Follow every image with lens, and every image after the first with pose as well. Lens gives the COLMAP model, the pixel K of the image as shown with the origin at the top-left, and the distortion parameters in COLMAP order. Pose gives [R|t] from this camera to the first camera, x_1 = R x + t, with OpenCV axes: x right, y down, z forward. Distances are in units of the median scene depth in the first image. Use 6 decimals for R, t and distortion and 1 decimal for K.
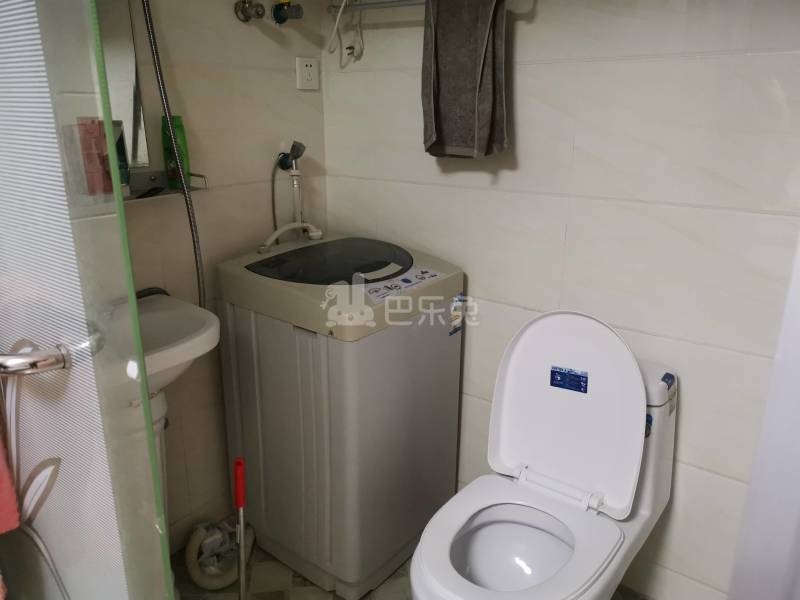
lens RADIAL K [[620.5, 0, 400.0], [0, 620.5, 300.0], [0, 0, 1]] dist [0.050191, -0.049277]
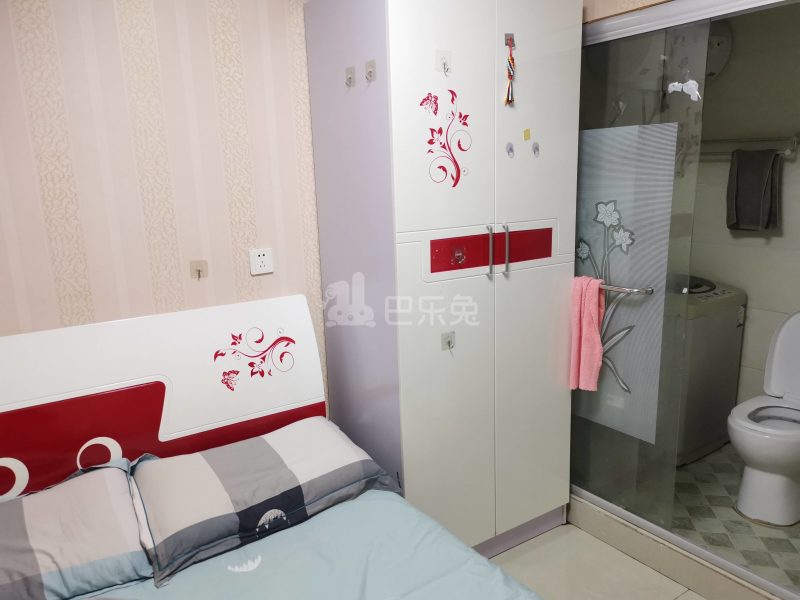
lens RADIAL K [[620.5, 0, 400.0], [0, 620.5, 300.0], [0, 0, 1]] dist [0.050191, -0.049277]
pose [[0.950718, 0.037106, -0.307828, -0.314302], [-0.066204, 0.994211, -0.084625, 0.212266], [0.302906, 0.100834, 0.947671, -1.102726]]
